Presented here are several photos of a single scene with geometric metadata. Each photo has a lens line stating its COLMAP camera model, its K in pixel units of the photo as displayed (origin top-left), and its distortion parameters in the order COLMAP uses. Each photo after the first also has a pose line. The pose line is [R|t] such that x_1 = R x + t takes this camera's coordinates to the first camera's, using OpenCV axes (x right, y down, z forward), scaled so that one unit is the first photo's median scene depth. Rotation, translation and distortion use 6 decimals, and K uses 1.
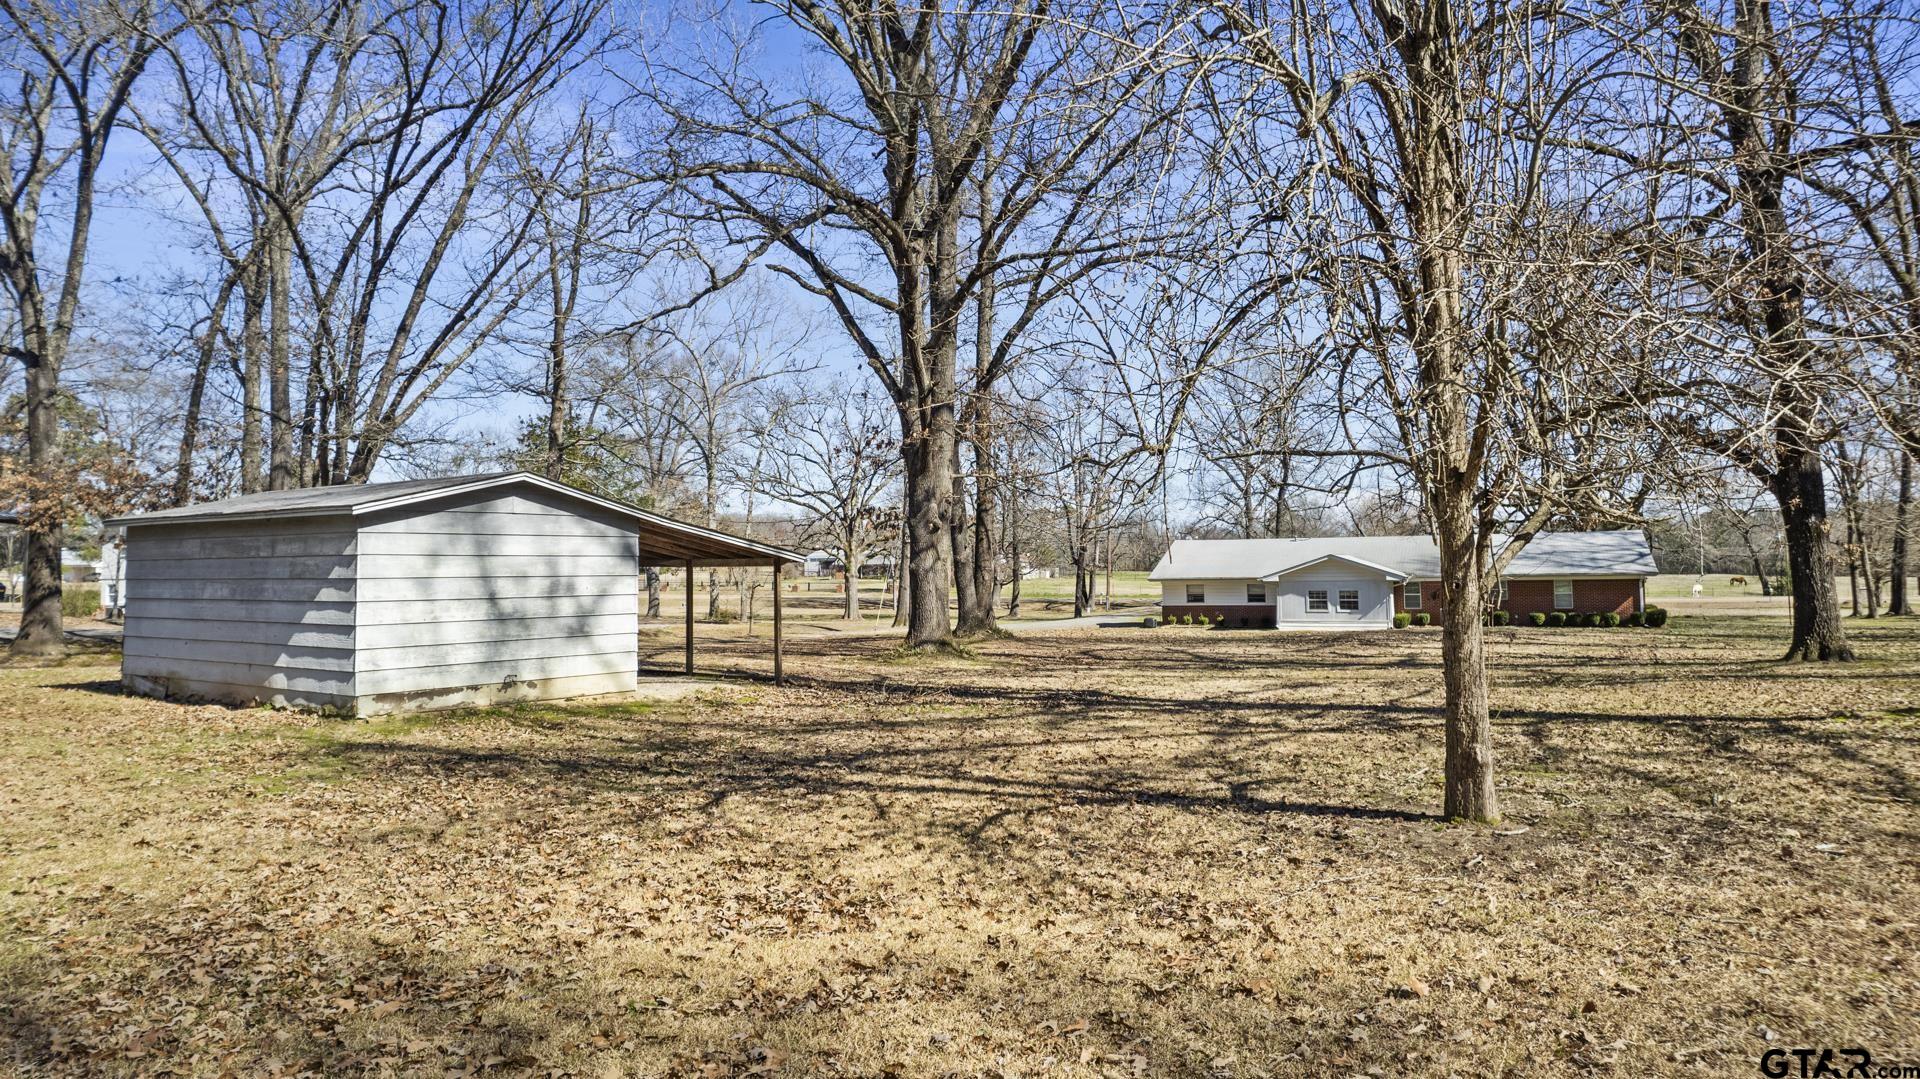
lens RADIAL K [[1229.5, 0, 968.3], [0, 1229.5, 528.3], [0, 0, 1]] dist [-0.047395, 0.015435]
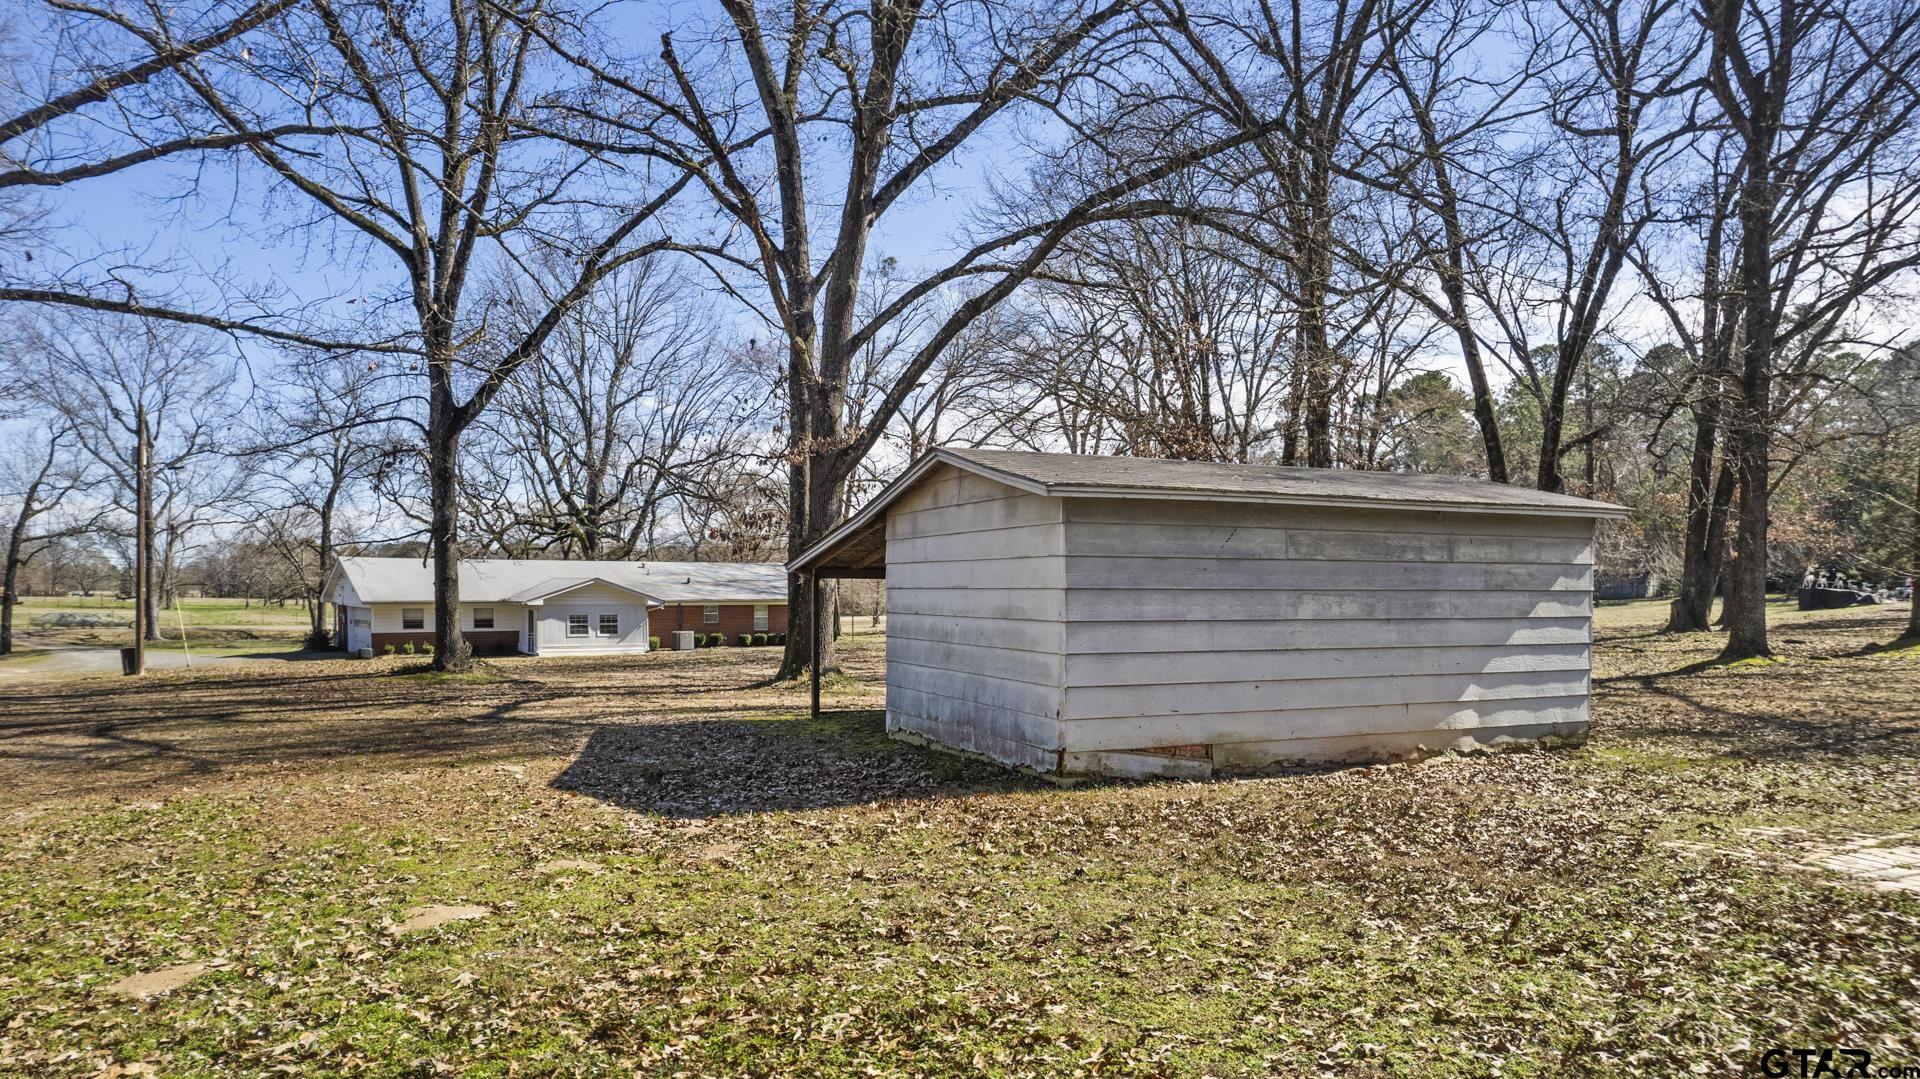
lens RADIAL K [[1229.5, 0, 954.5], [0, 1229.5, 551.7], [0, 0, 1]] dist [-0.047395, 0.015435]
pose [[0.508802, 0.040752, 0.859919, -0.401351], [-0.037689, 0.998976, -0.025042, 0.013838], [-0.860058, -0.019668, 0.509816, 0.248692]]
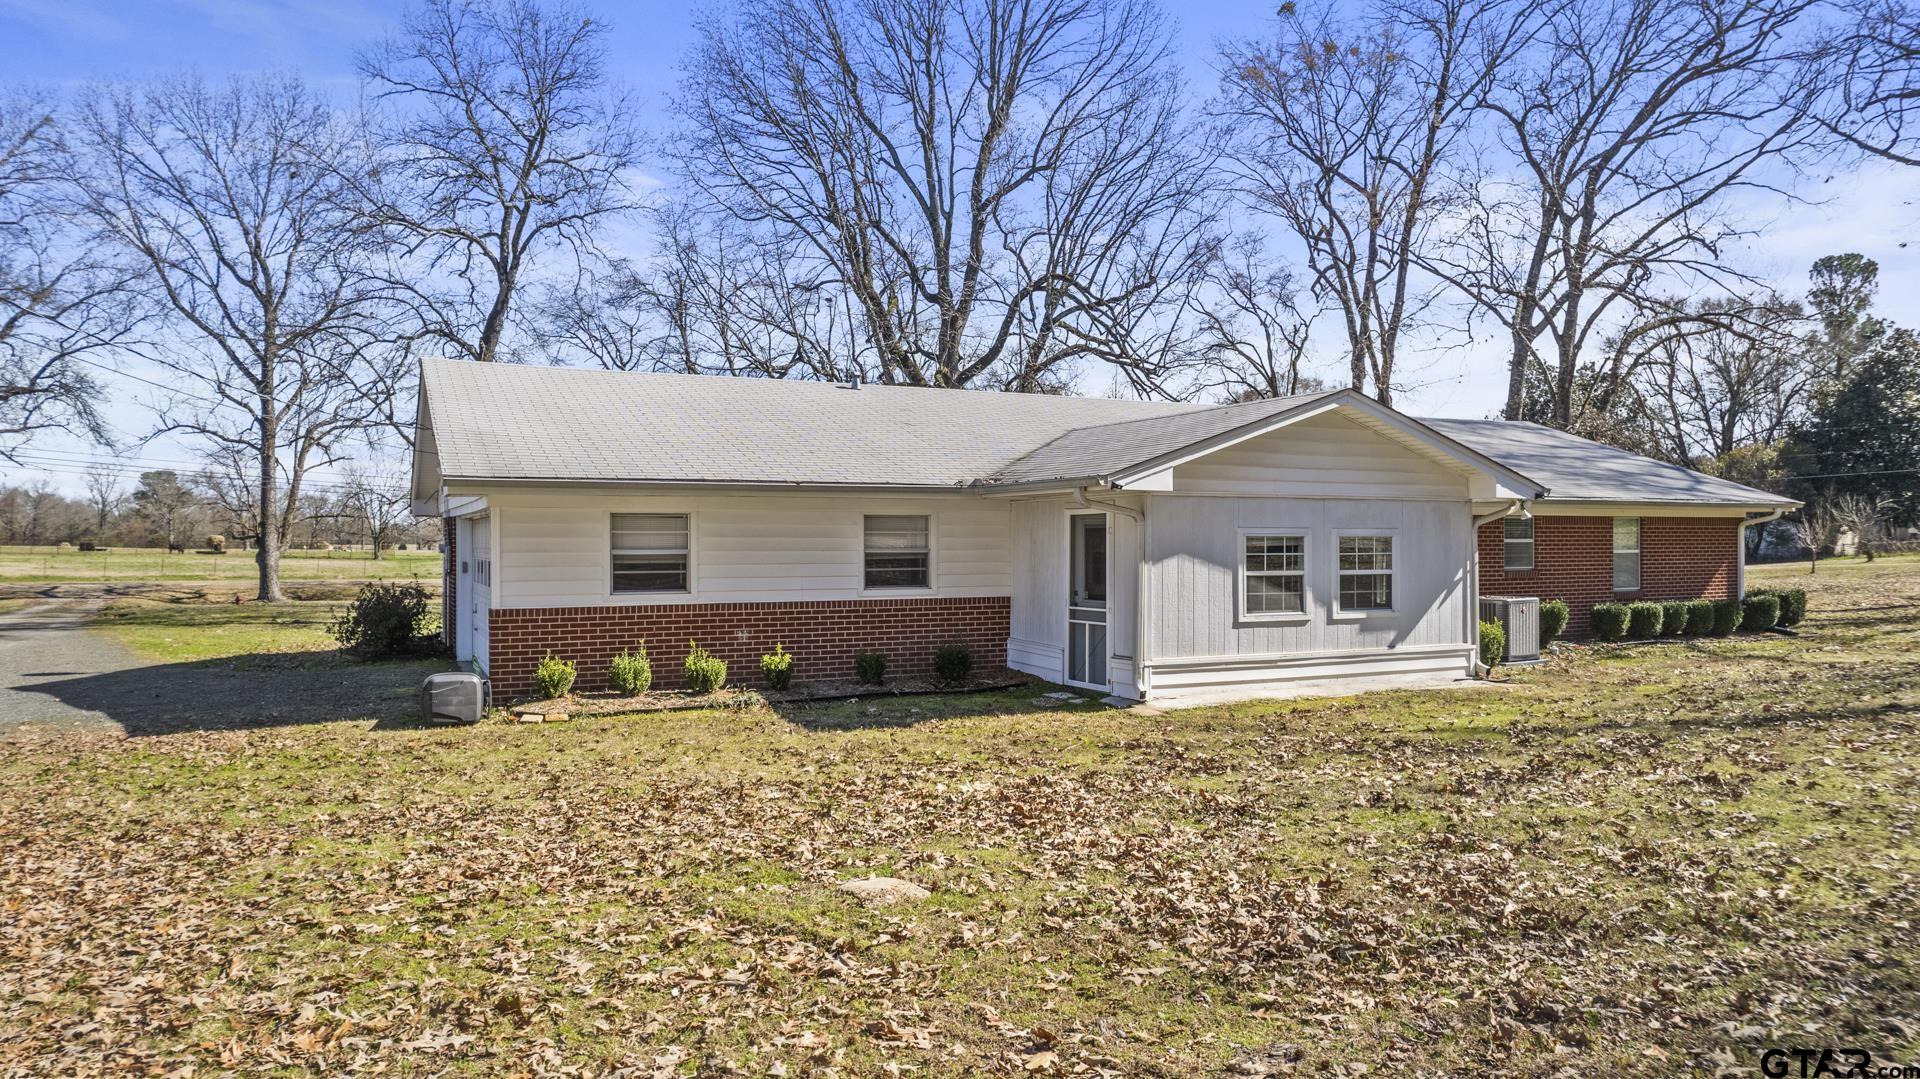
lens RADIAL K [[1229.5, 0, 965.4], [0, 1229.5, 532.2], [0, 0, 1]] dist [-0.047395, 0.015435]
pose [[0.652036, 0.019328, 0.757941, 0.056724], [-0.031534, 0.999501, 0.001640, 0.051413], [-0.757532, -0.024971, 0.652321, 0.884227]]
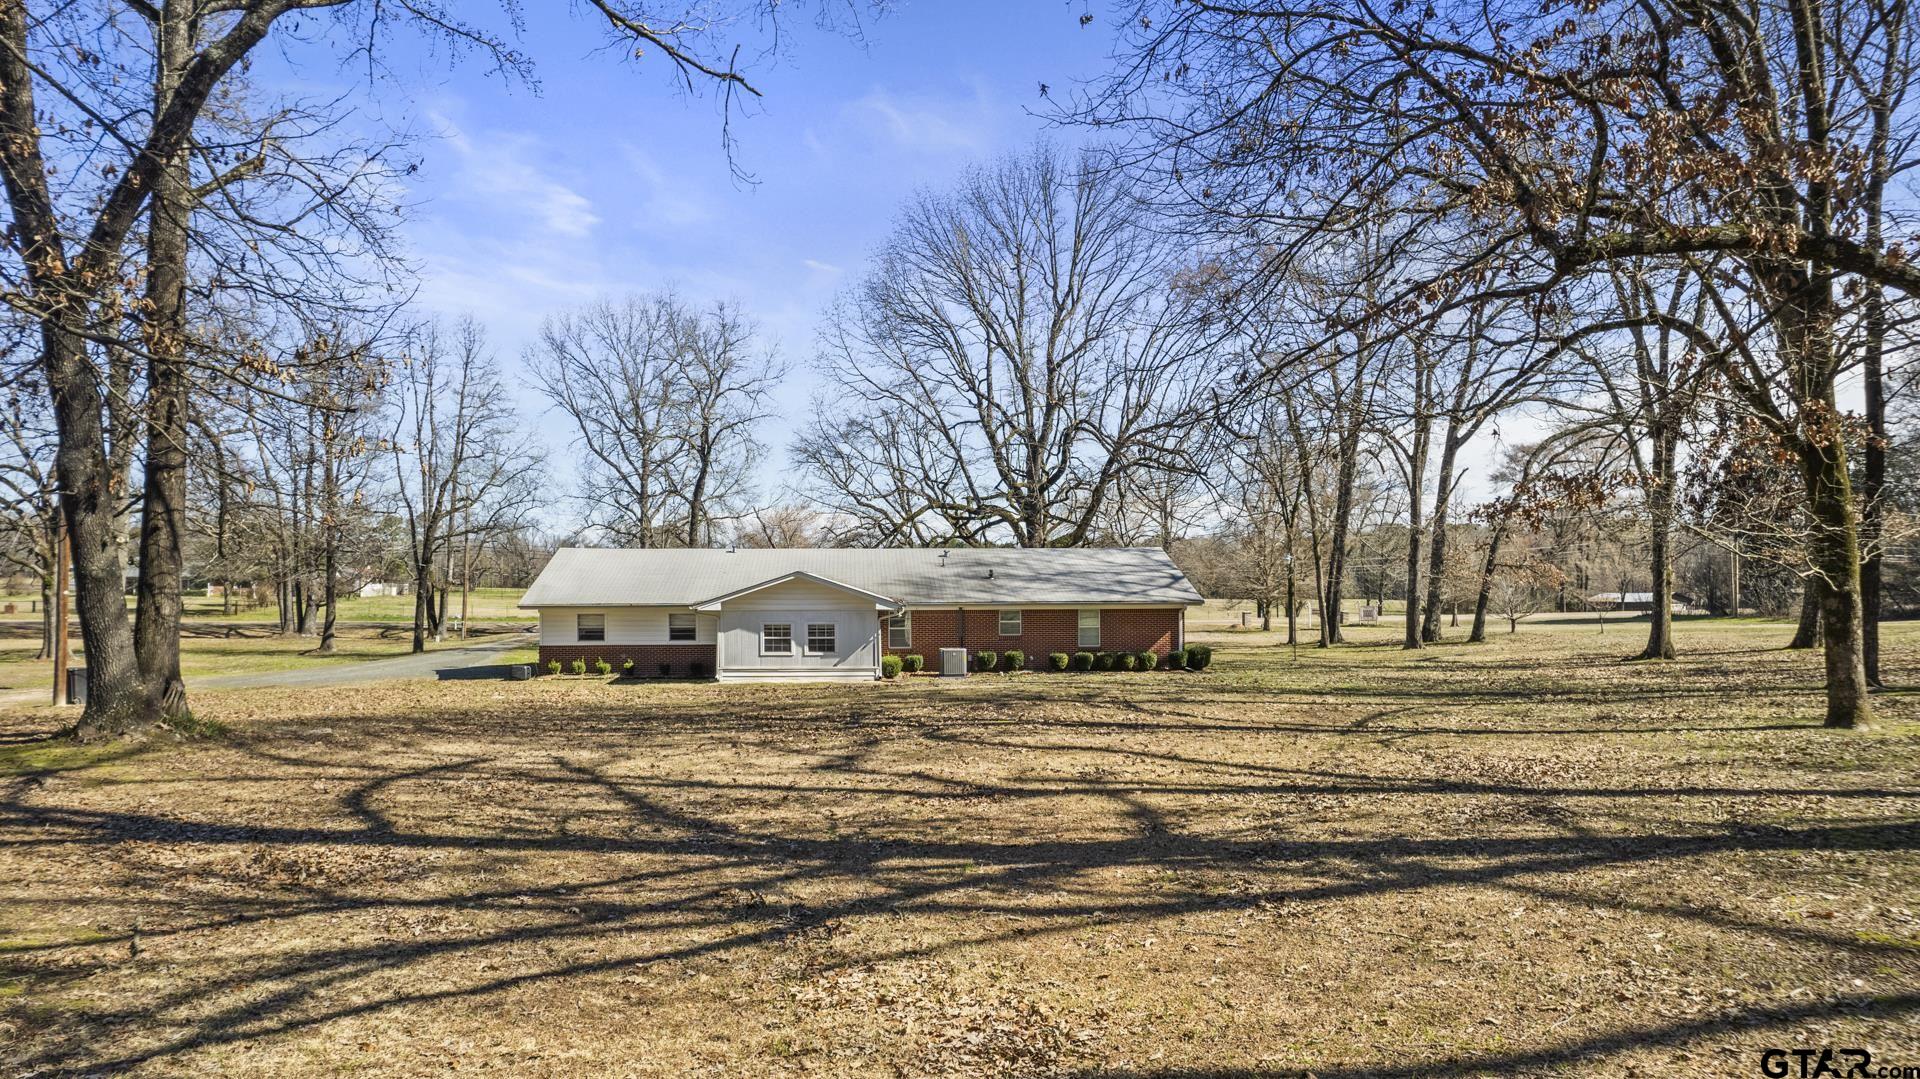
lens RADIAL K [[1229.5, 0, 950.7], [0, 1229.5, 559.4], [0, 0, 1]] dist [-0.047395, 0.015435]
pose [[0.883922, 0.018489, 0.467269, 0.050339], [-0.023838, 0.999701, 0.005536, 0.008553], [-0.467026, -0.016032, 0.884098, 0.350055]]
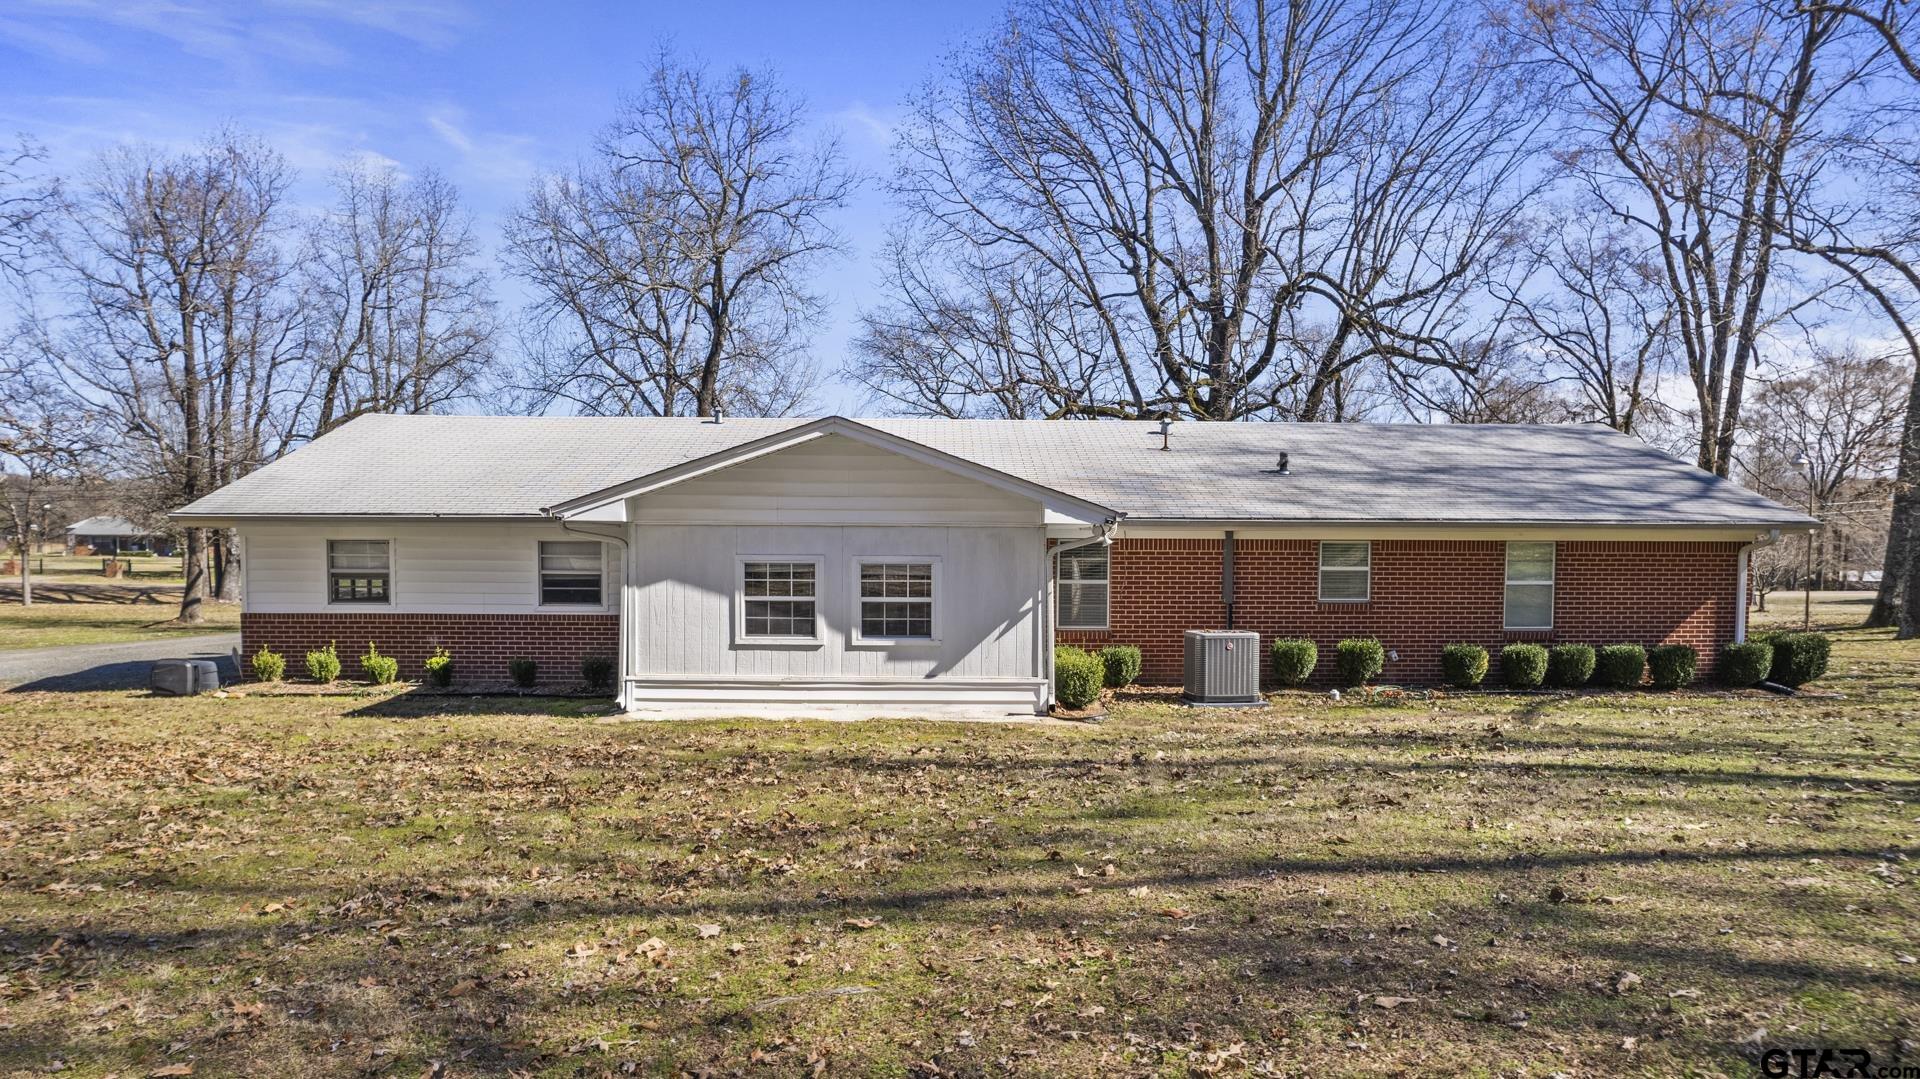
lens RADIAL K [[1229.5, 0, 955.0], [0, 1229.5, 559.6], [0, 0, 1]] dist [-0.047395, 0.015435]
pose [[0.911509, 0.017451, 0.410909, 0.212908], [-0.030579, 0.999210, 0.025397, 0.042323], [-0.410141, -0.035715, 0.911323, 0.749060]]
